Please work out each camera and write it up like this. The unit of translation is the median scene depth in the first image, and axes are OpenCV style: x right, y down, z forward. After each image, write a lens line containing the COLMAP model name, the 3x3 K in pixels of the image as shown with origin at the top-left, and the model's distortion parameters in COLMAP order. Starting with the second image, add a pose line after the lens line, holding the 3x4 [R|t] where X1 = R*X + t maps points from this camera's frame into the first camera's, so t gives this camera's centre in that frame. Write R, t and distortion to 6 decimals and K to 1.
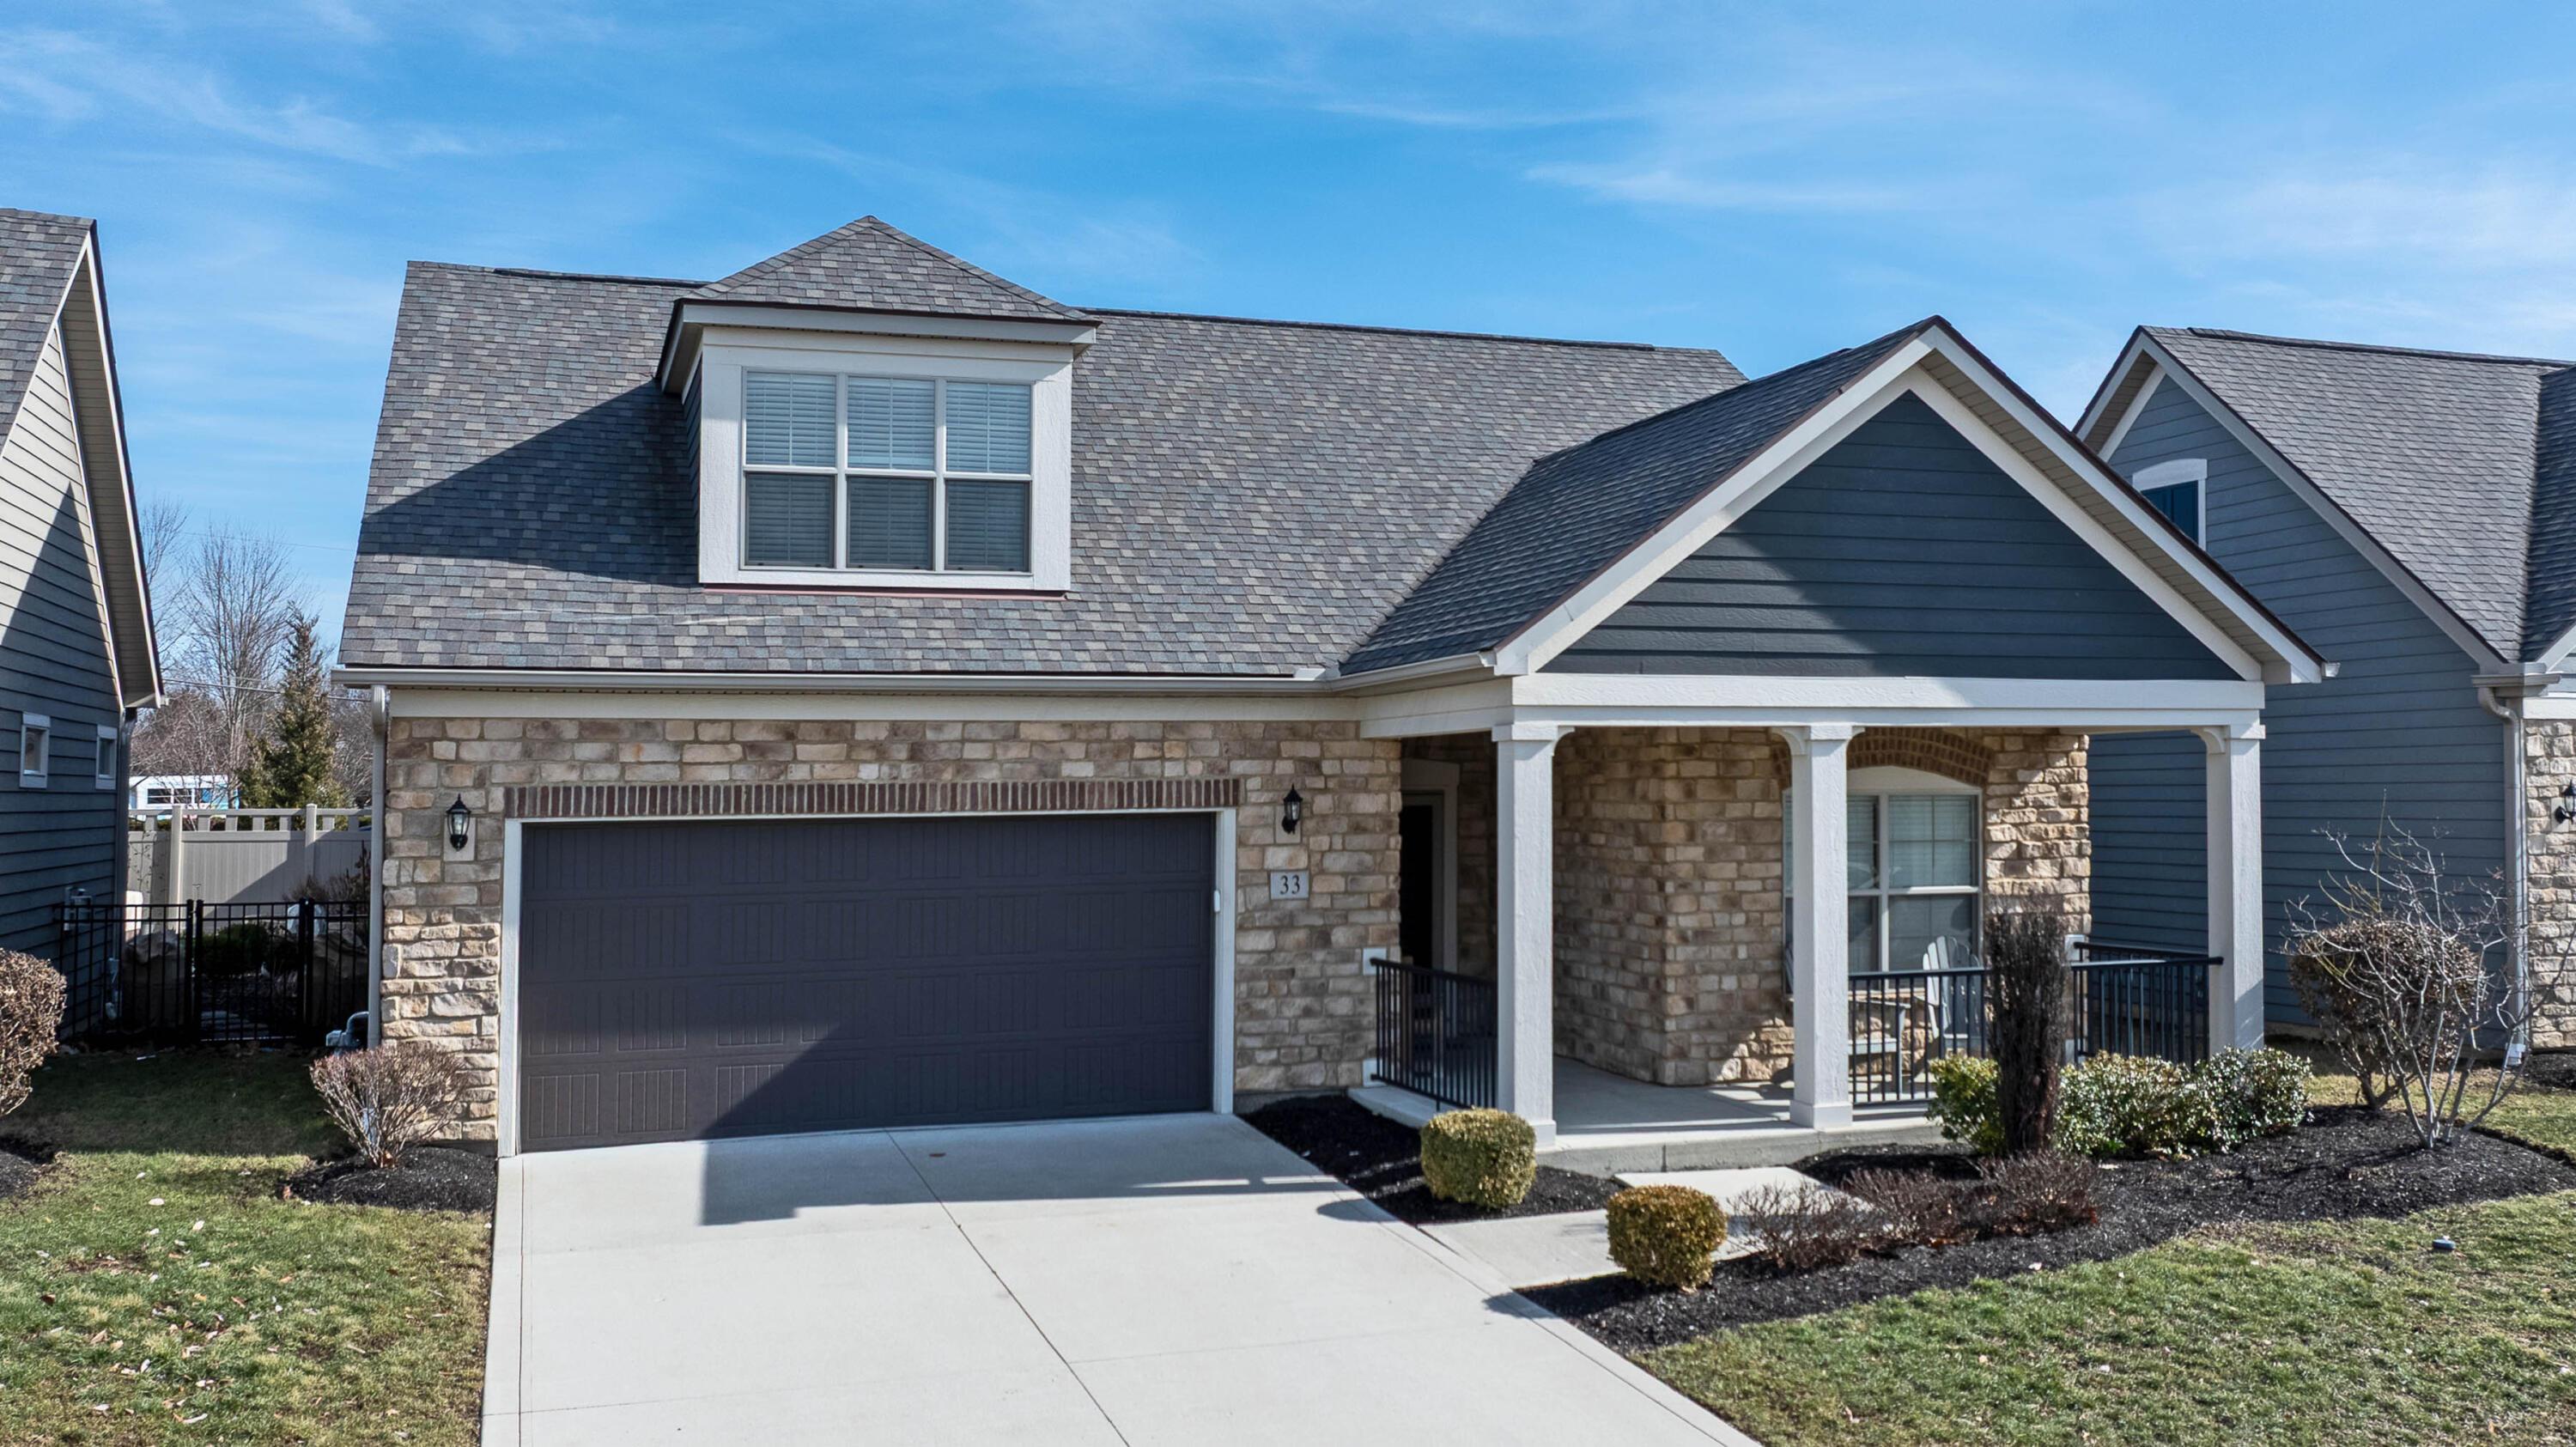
lens RADIAL K [[2193.5, 0, 1288.0], [0, 2193.5, 723.5], [0, 0, 1]] dist [-0.008560, -0.012209]
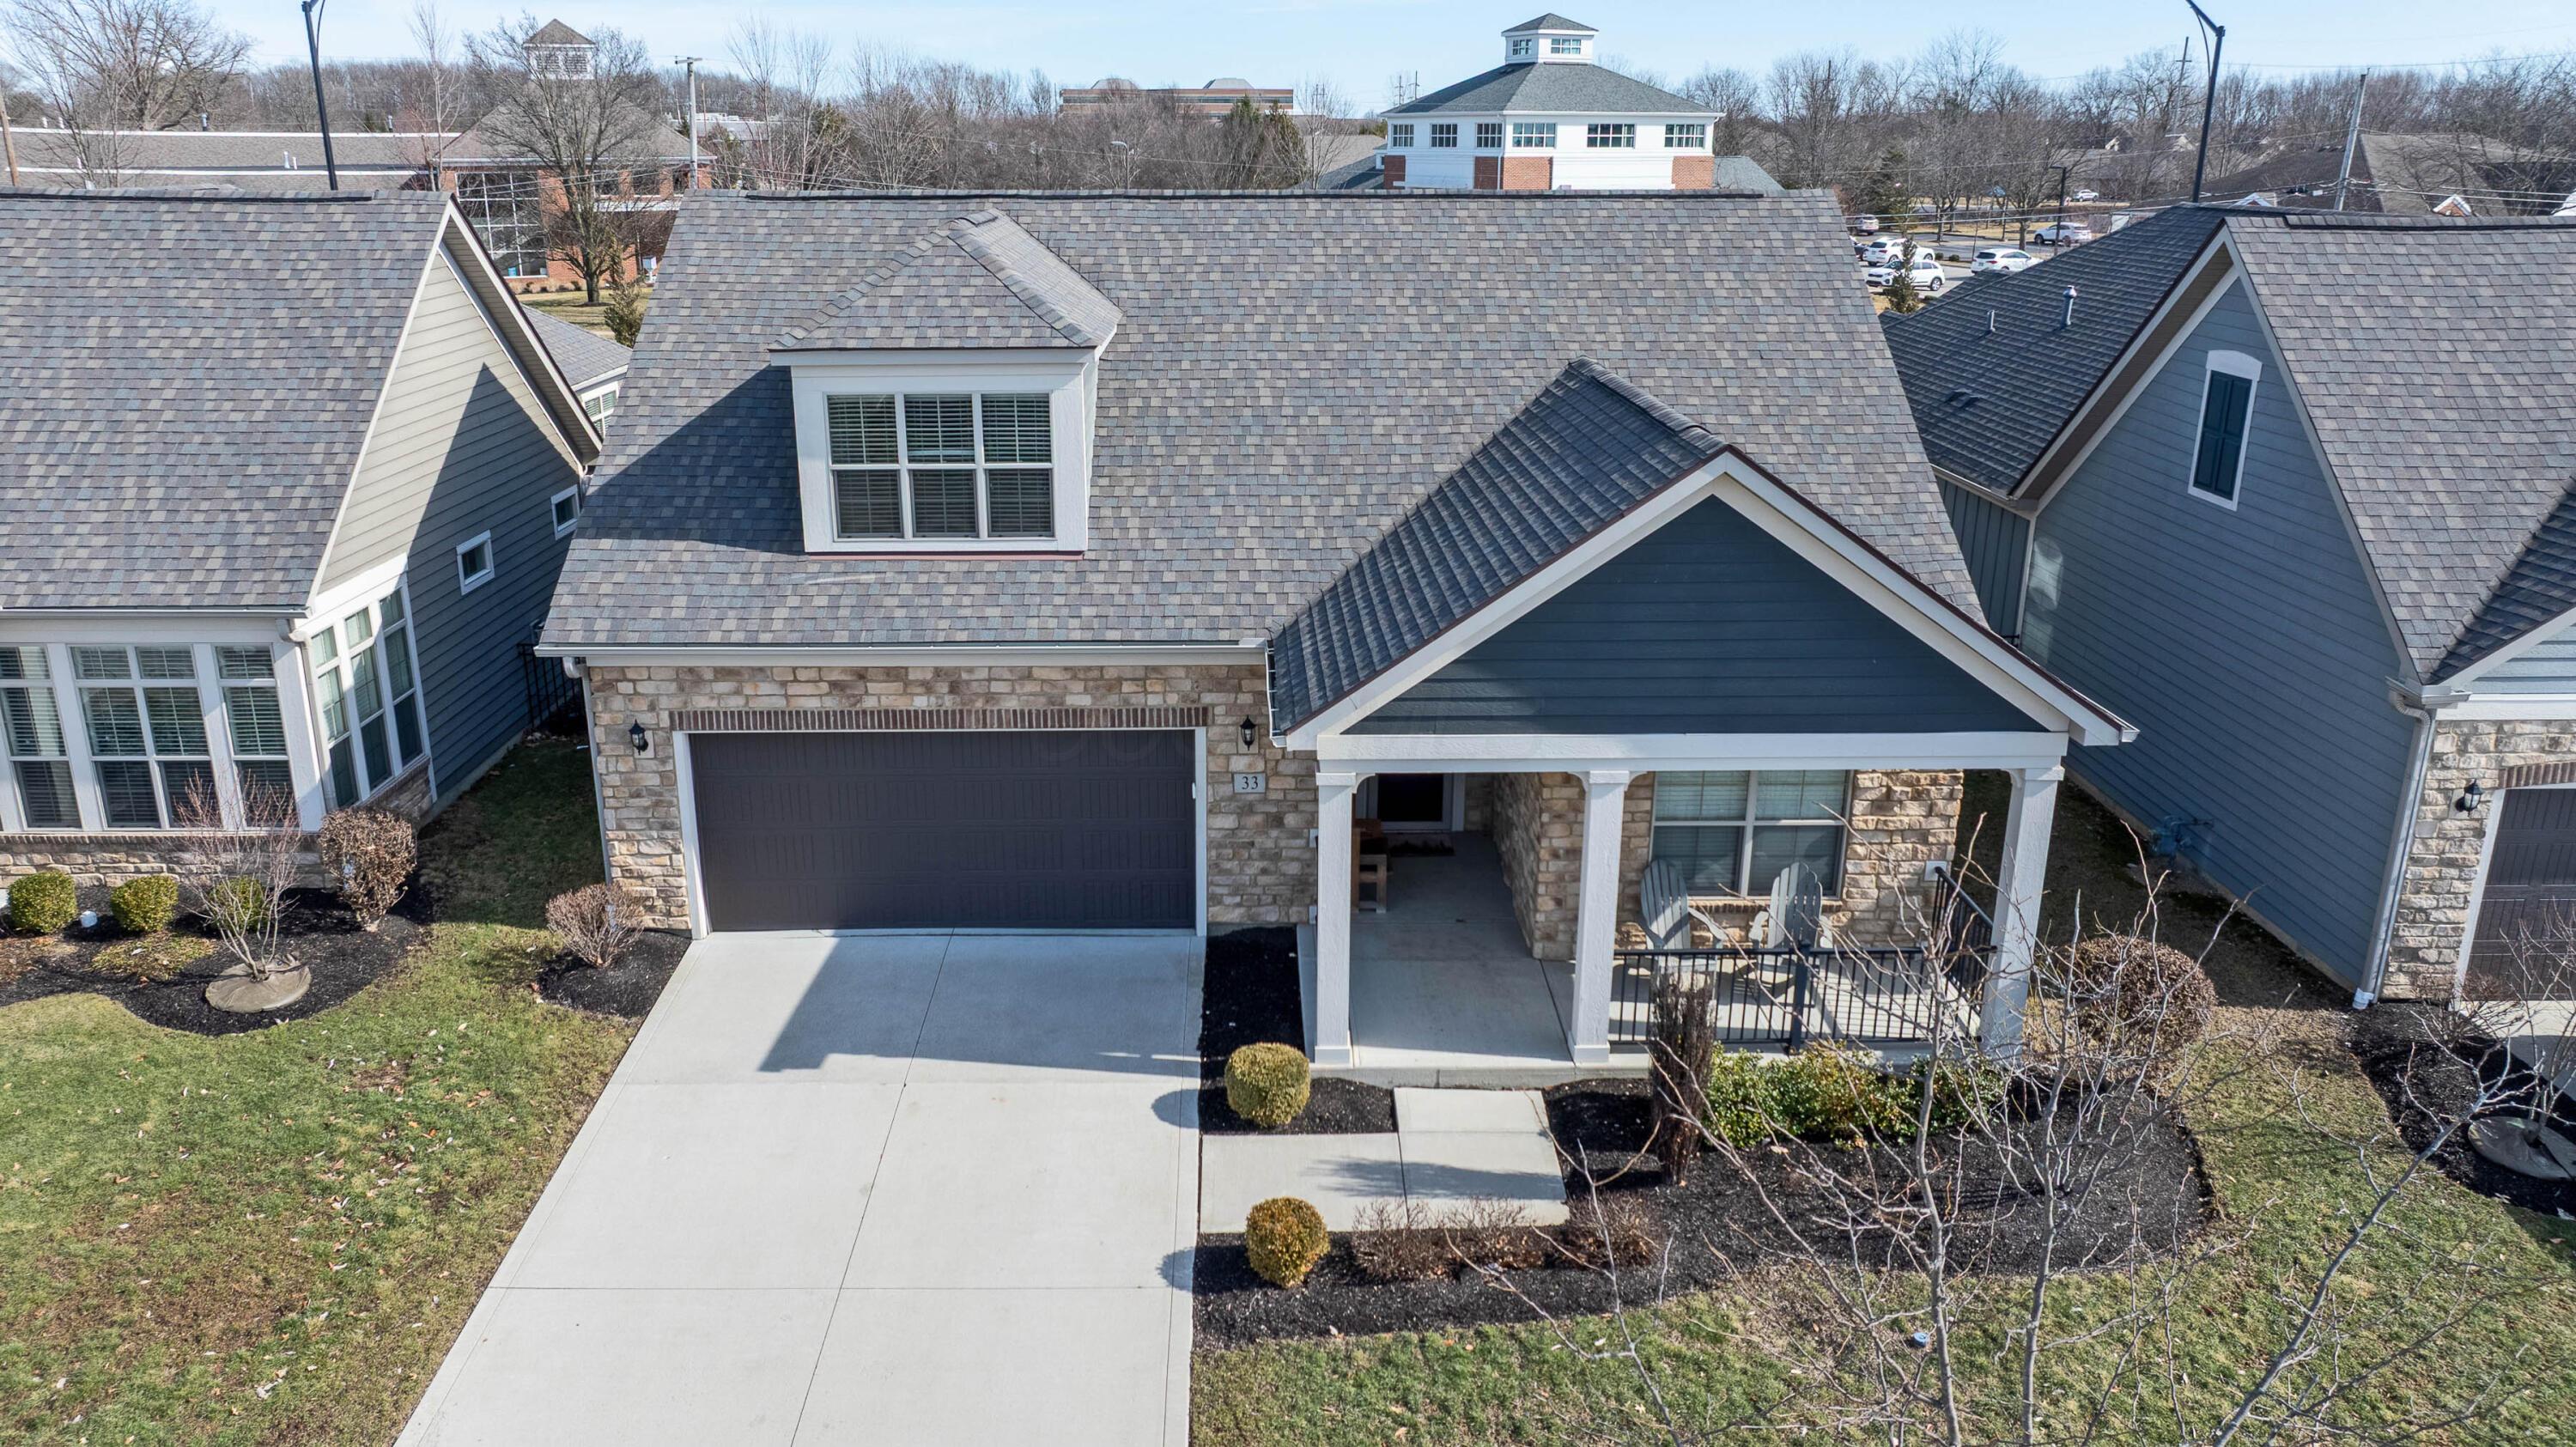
lens RADIAL K [[1821.3, 0, 1248.9], [0, 1821.3, 737.2], [0, 0, 1]] dist [-0.007552, -0.001366]
pose [[0.946831, 0.115007, -0.300475, 0.333461], [-0.003444, 0.937498, 0.347974, -0.339828], [0.321714, -0.328437, 0.888048, 0.048402]]
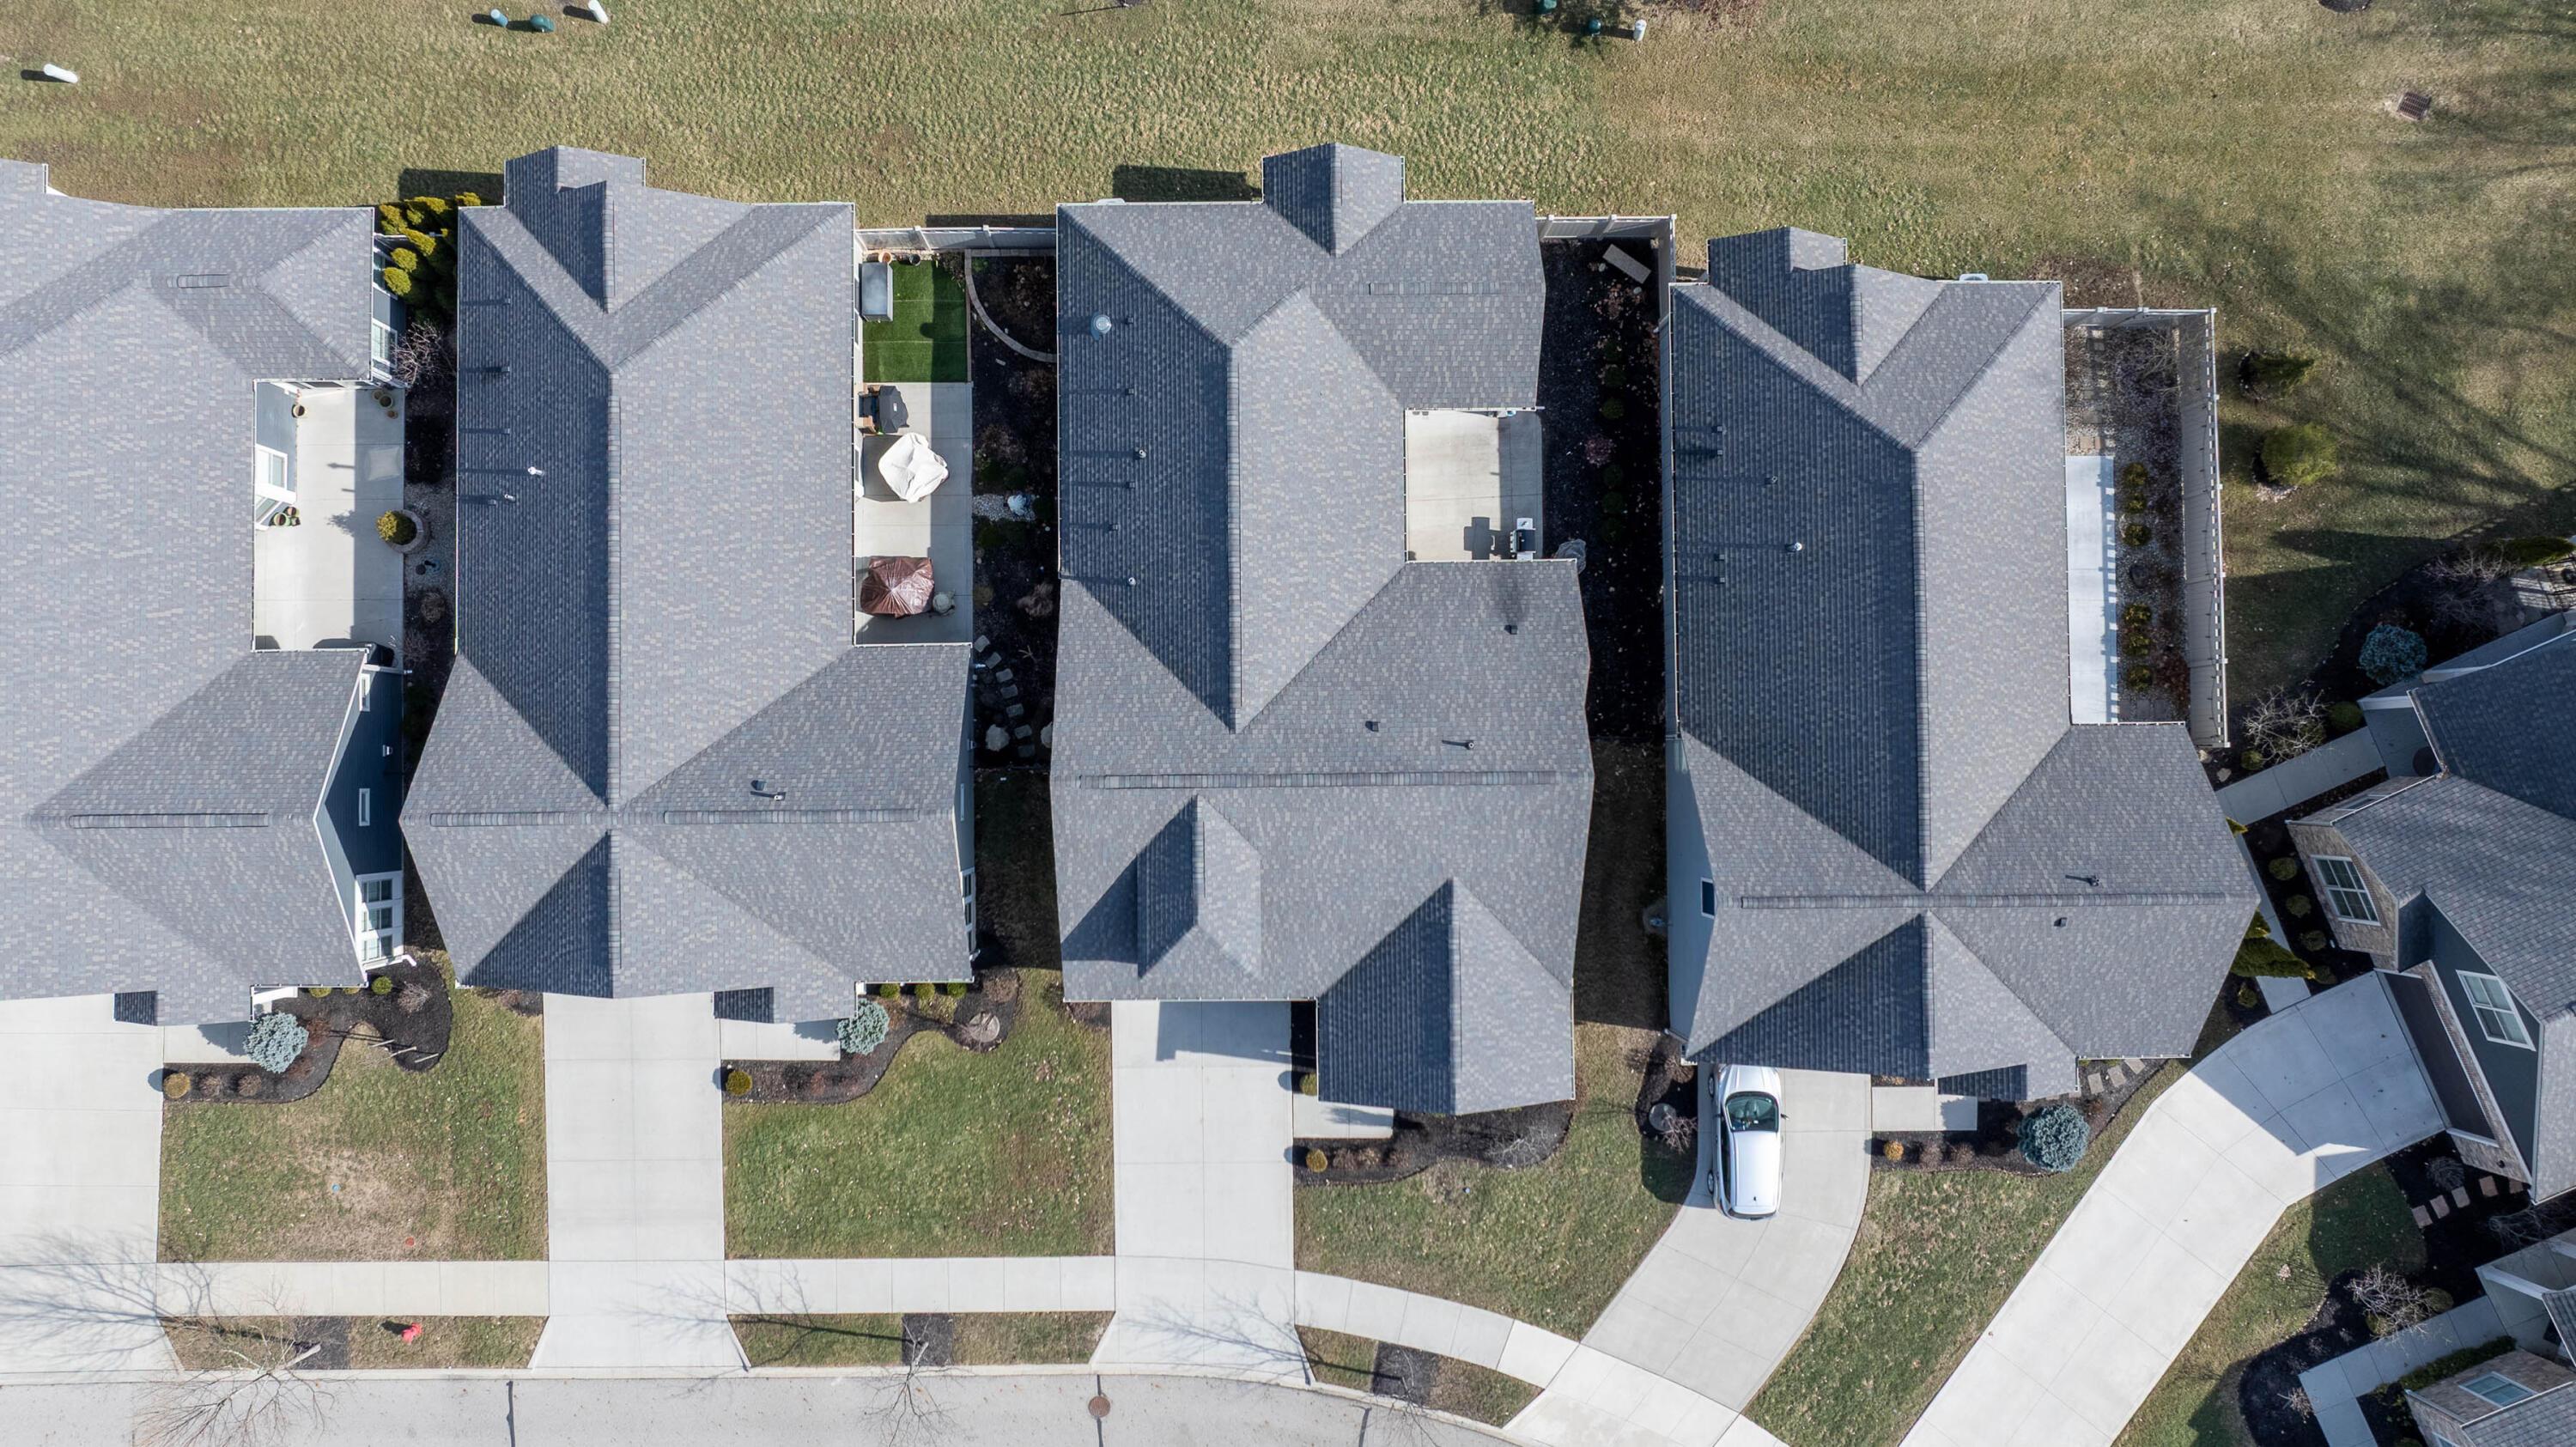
lens RADIAL K [[1821.3, 0, 1248.9], [0, 1821.3, 737.2], [0, 0, 1]] dist [-0.007552, -0.001366]
pose [[0.946509, 0.322532, 0.009691, -0.254014], [-0.003693, -0.019202, 0.999809, -3.032307], [0.322656, -0.946364, -0.016984, 1.427372]]
